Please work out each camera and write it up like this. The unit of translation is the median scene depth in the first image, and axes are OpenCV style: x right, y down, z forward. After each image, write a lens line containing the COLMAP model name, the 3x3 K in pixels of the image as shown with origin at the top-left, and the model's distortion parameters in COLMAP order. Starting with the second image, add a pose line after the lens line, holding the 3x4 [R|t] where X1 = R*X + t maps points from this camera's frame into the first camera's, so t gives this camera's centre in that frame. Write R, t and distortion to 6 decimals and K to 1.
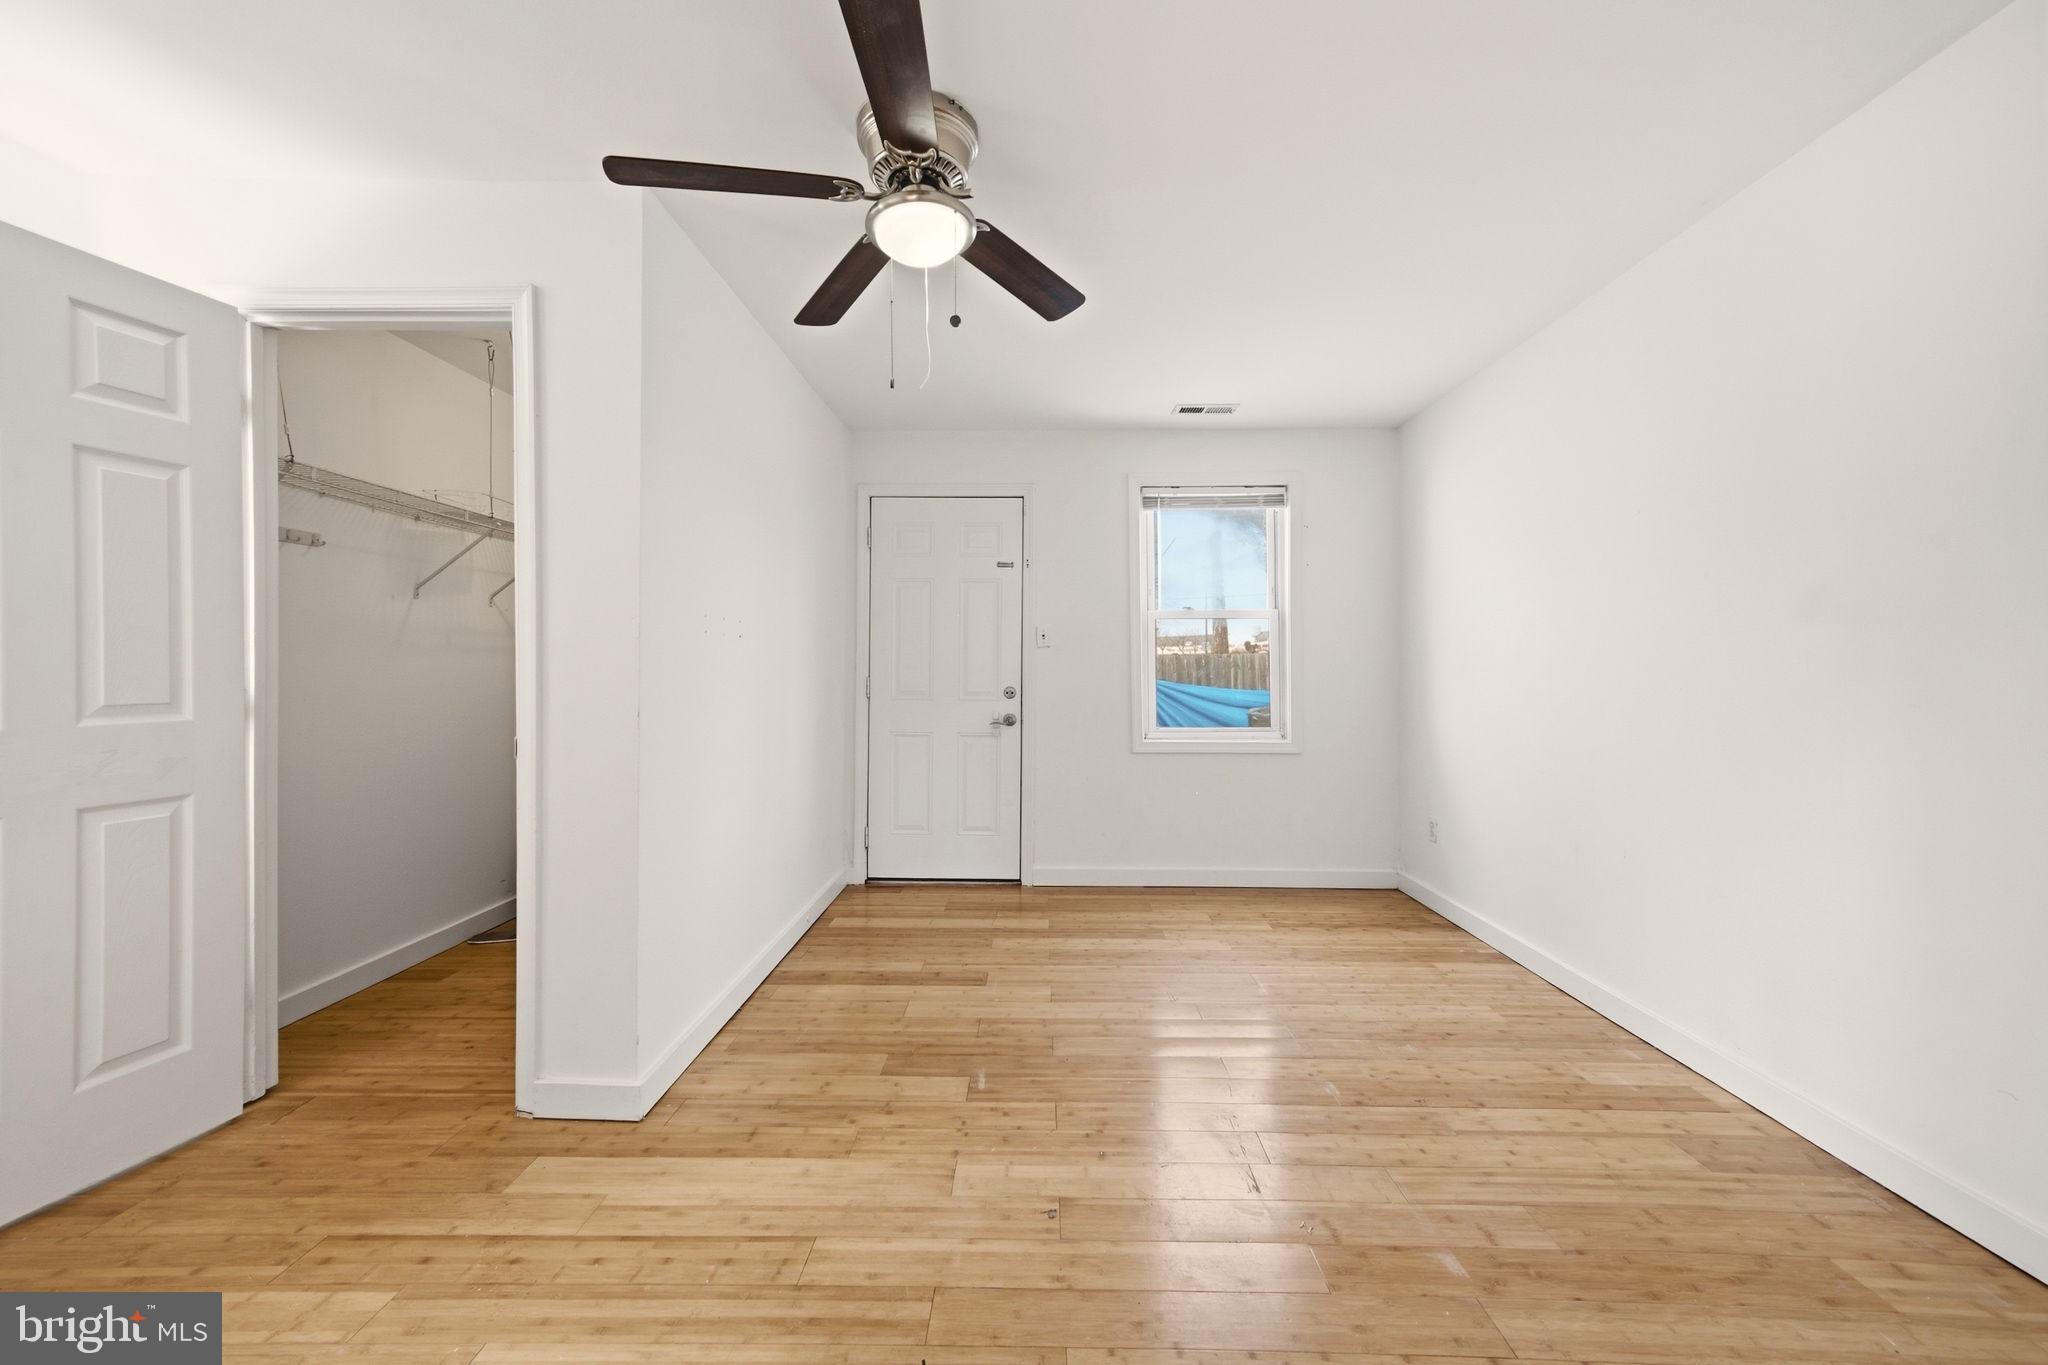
lens RADIAL K [[771.2, 0, 1030.2], [0, 771.2, 658.6], [0, 0, 1]] dist [0.016347, 0.000071]
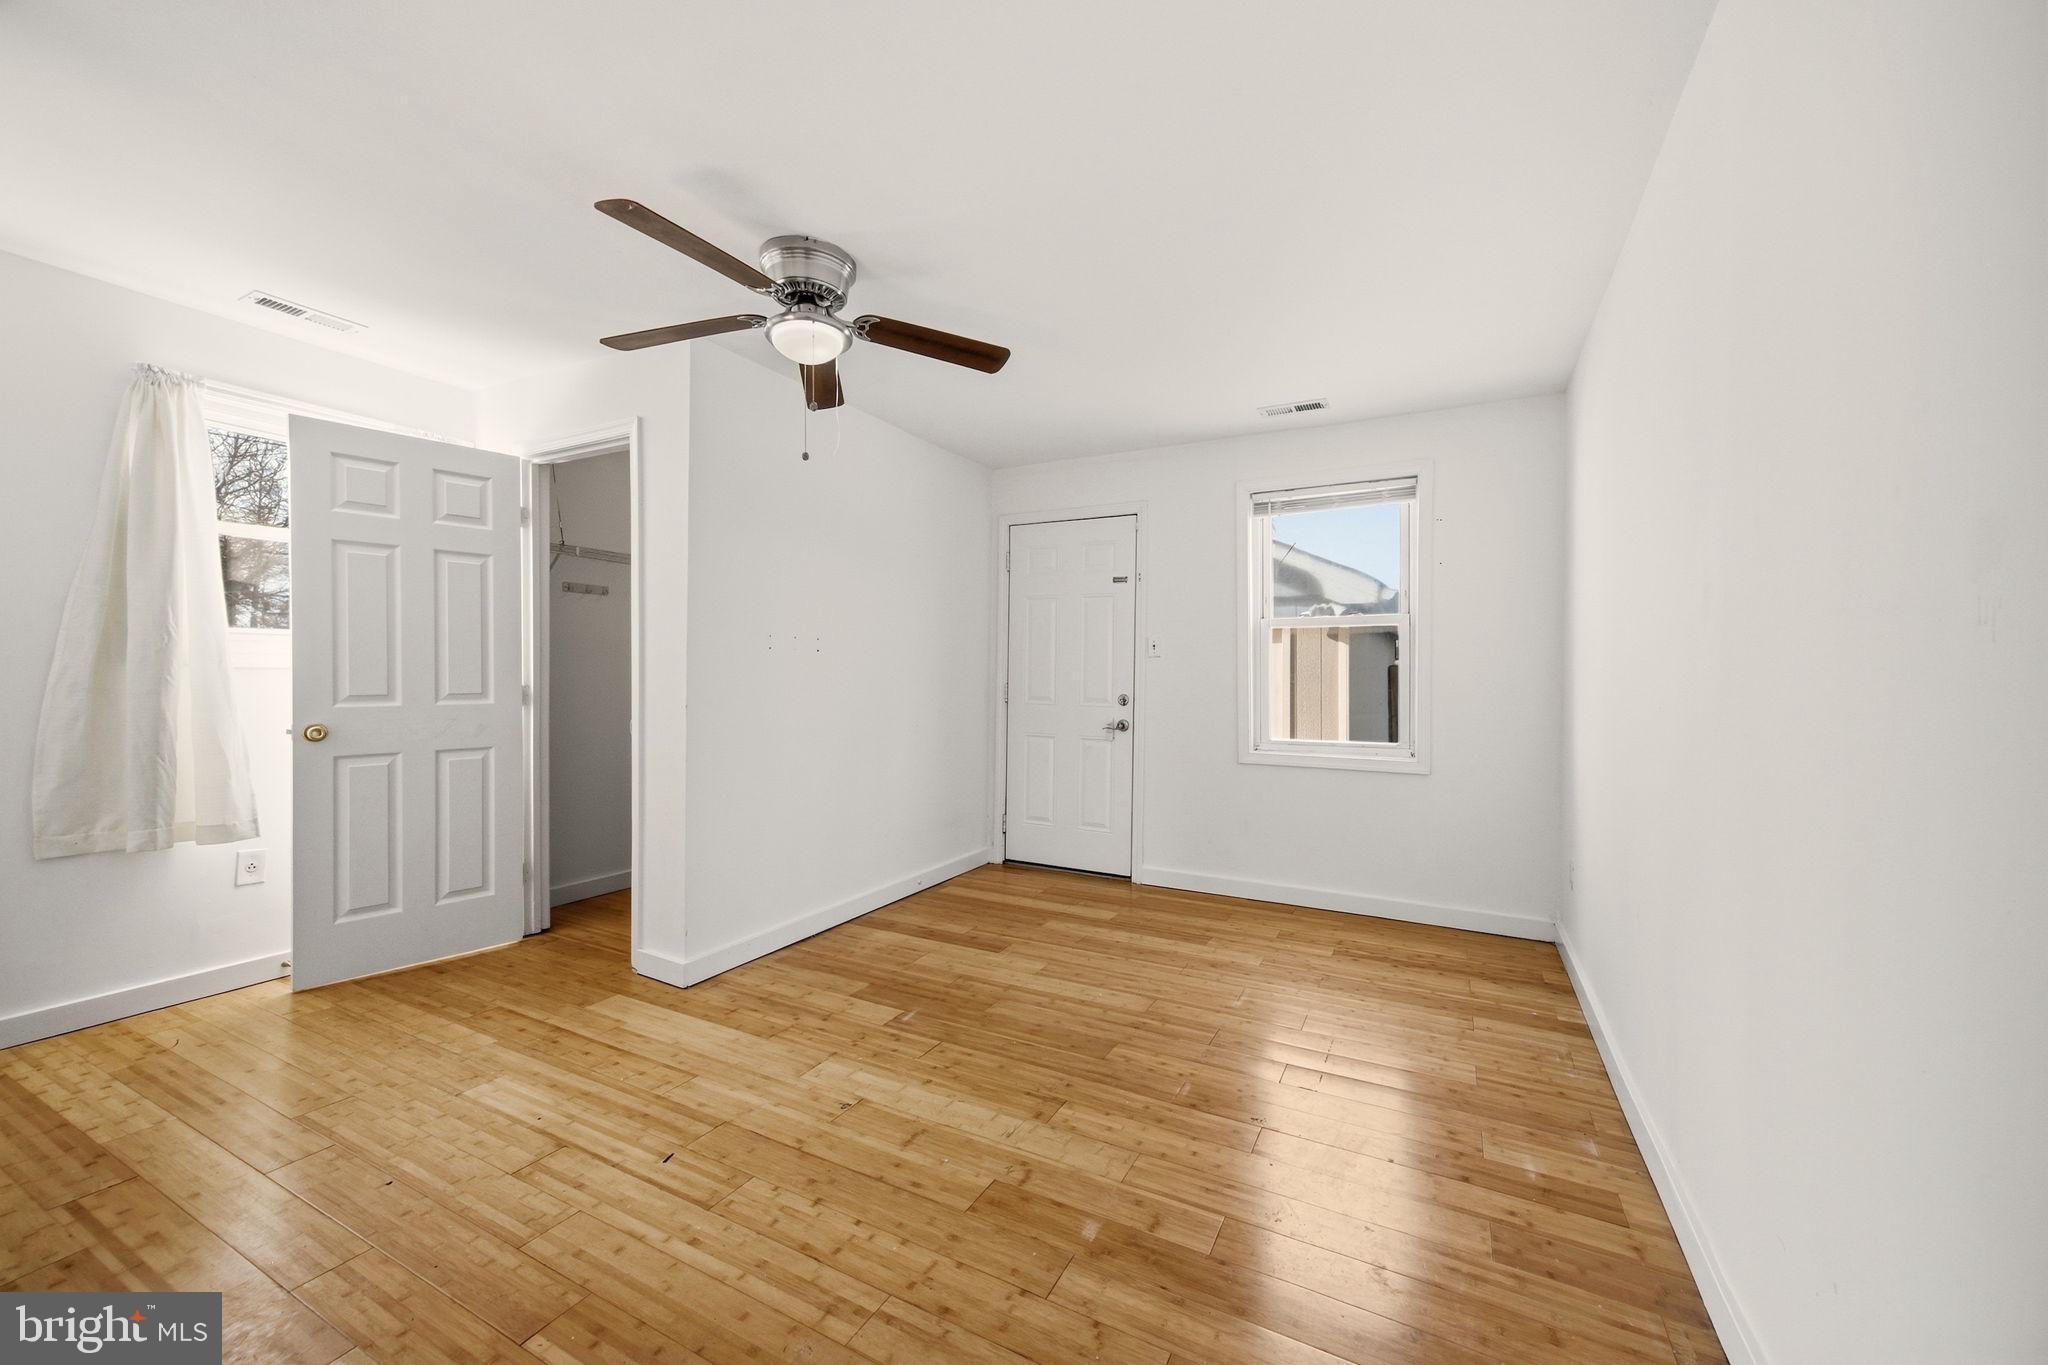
lens RADIAL K [[763.7, 0, 1040.3], [0, 763.7, 673.5], [0, 0, 1]] dist [0.017215, -0.000028]
pose [[0.898607, 0.004655, -0.438731, 0.518045], [-0.000928, 0.999962, 0.008709, -0.002096], [0.438754, -0.007418, 0.898576, 0.009887]]
